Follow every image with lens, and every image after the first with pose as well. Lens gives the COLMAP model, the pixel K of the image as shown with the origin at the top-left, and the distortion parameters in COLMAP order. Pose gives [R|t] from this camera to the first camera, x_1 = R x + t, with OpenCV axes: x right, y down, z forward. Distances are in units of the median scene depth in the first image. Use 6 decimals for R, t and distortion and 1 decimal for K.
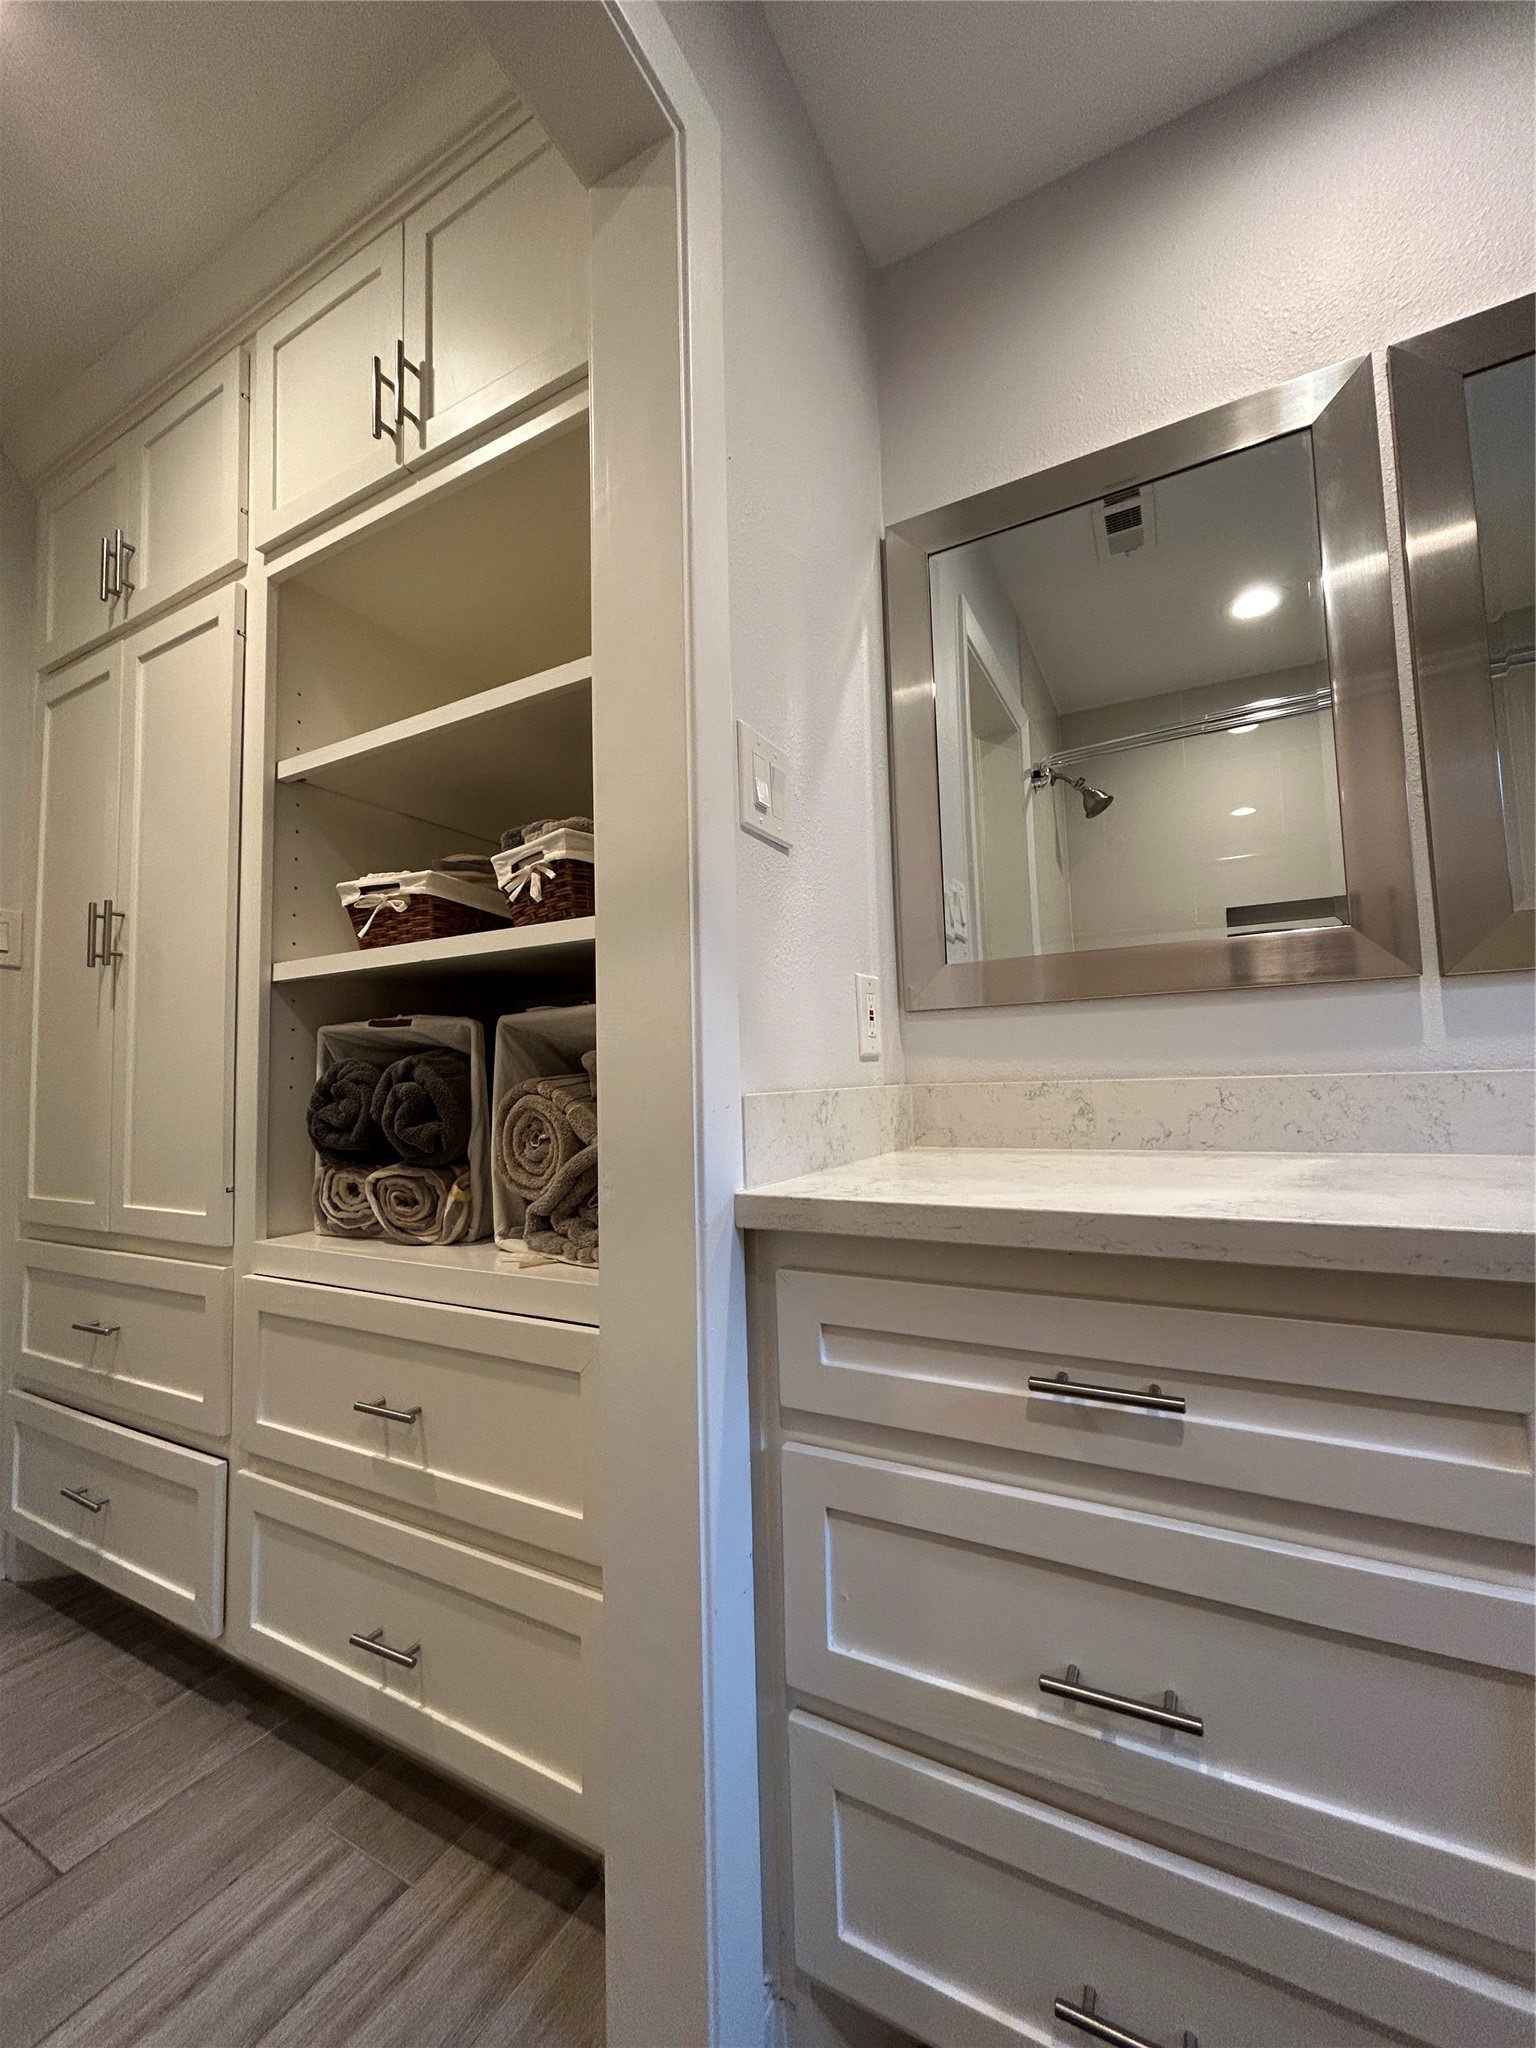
lens RADIAL K [[831.1, 0, 752.7], [0, 831.1, 1013.1], [0, 0, 1]] dist [0.007409, 0.002141]
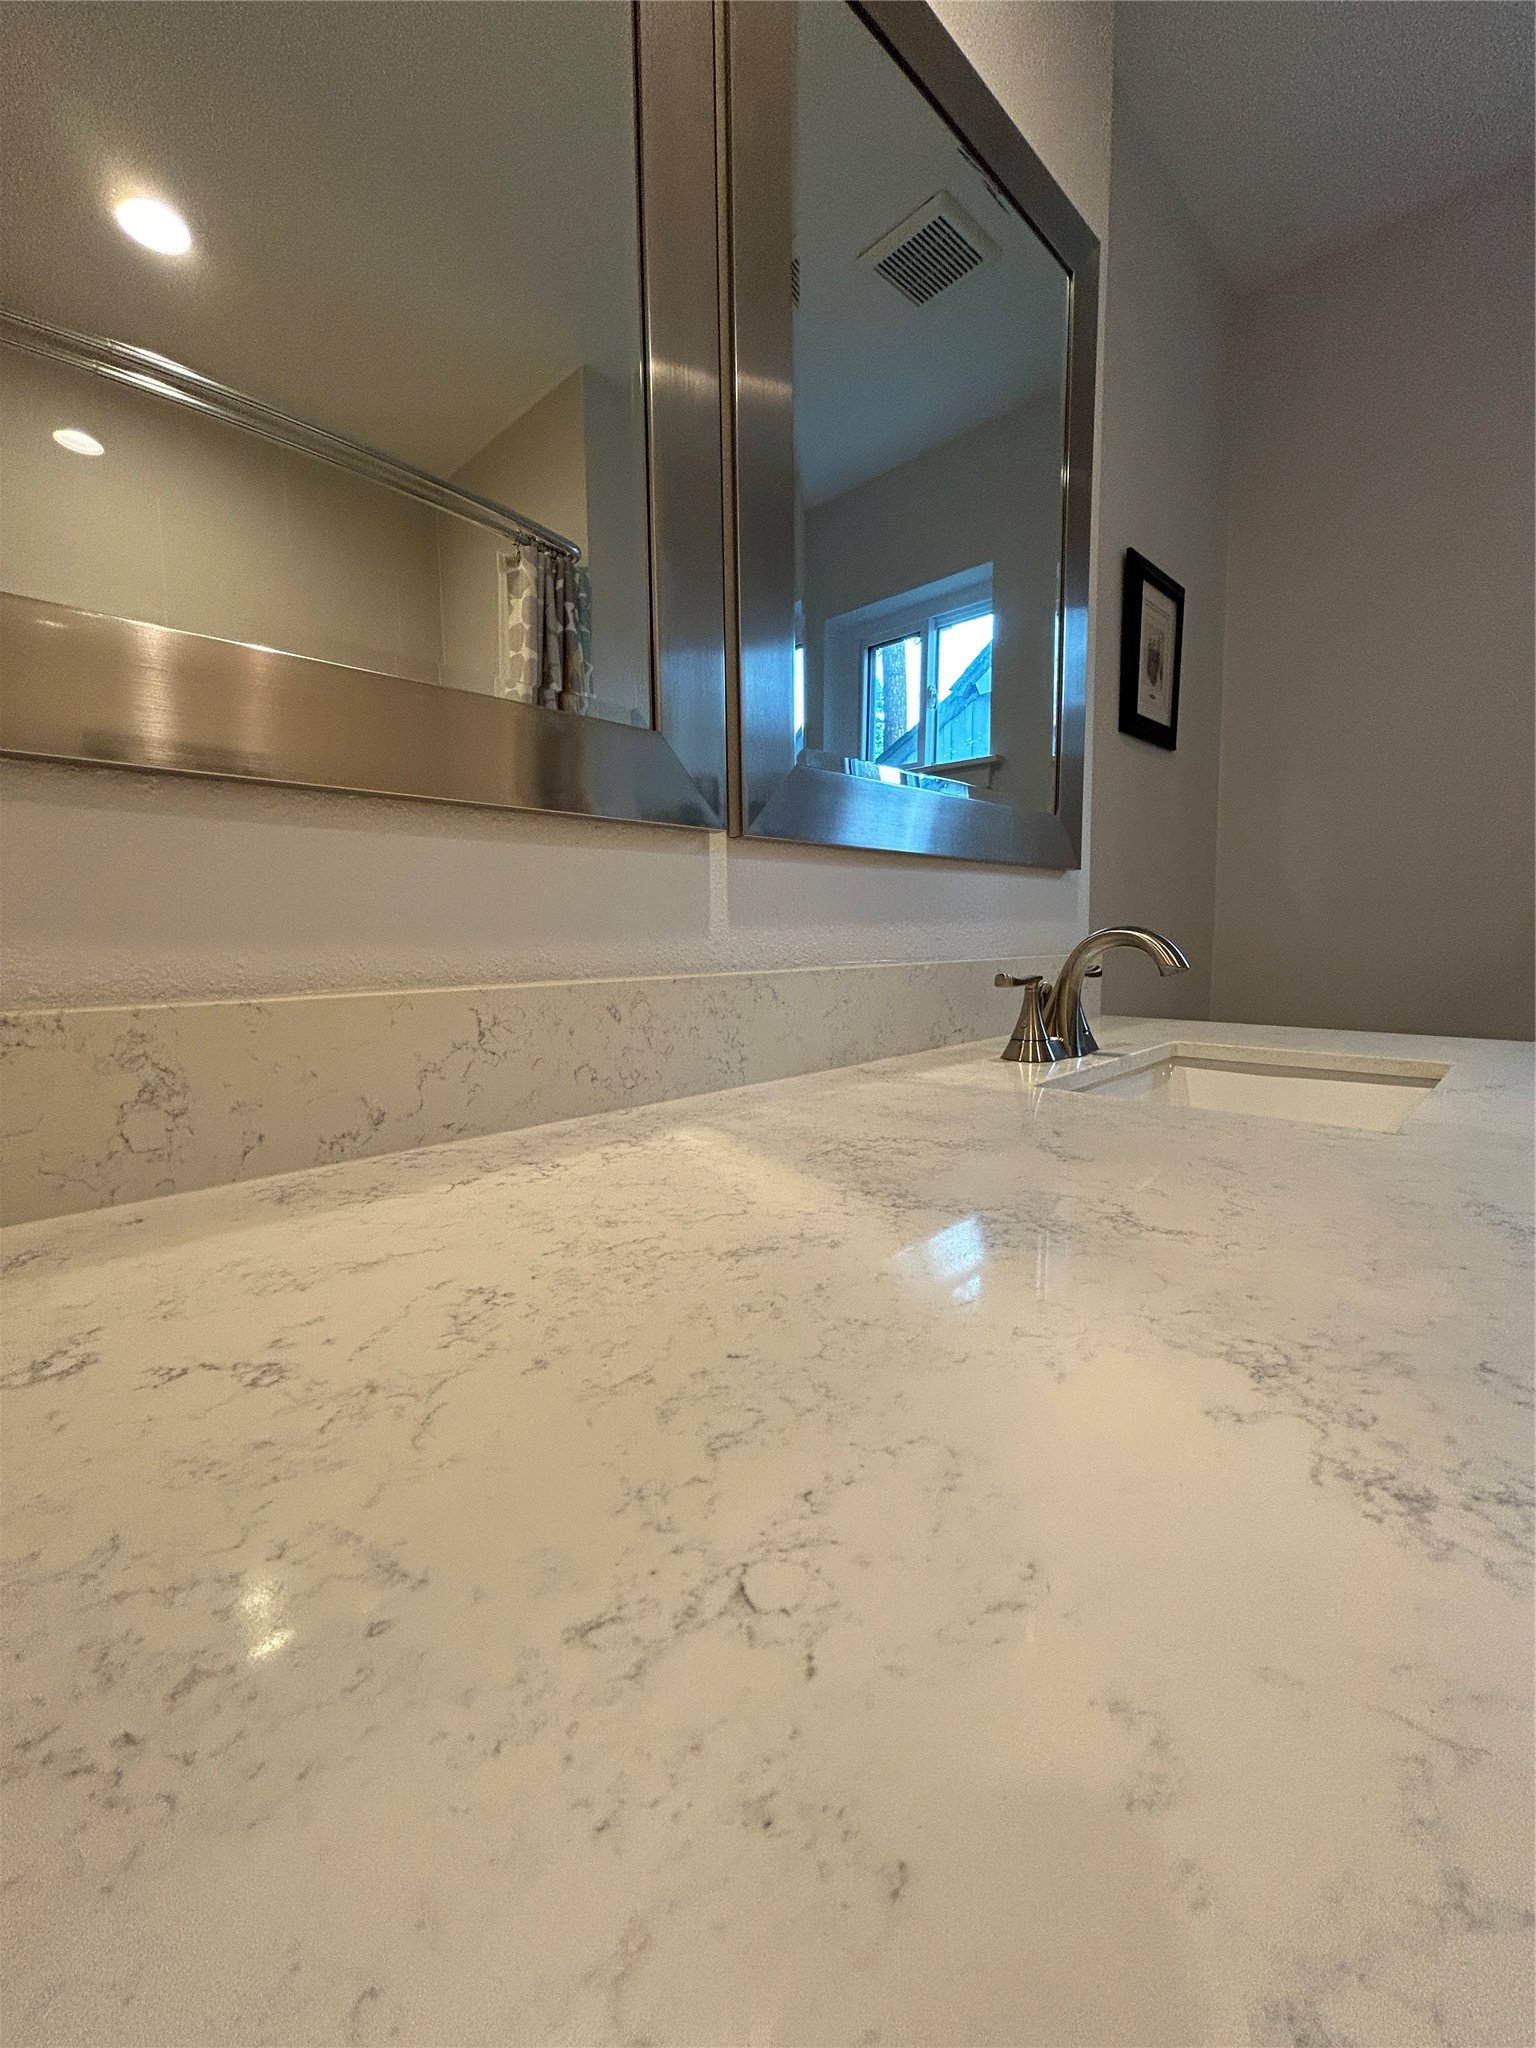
lens RADIAL K [[831.1, 0, 772.3], [0, 831.1, 1019.7], [0, 0, 1]] dist [0.007409, 0.002141]
pose [[0.265757, -0.073053, 0.961268, 0.074119], [-0.073182, 0.992719, 0.095676, 0.019663], [-0.961258, -0.095774, 0.258476, 0.386261]]
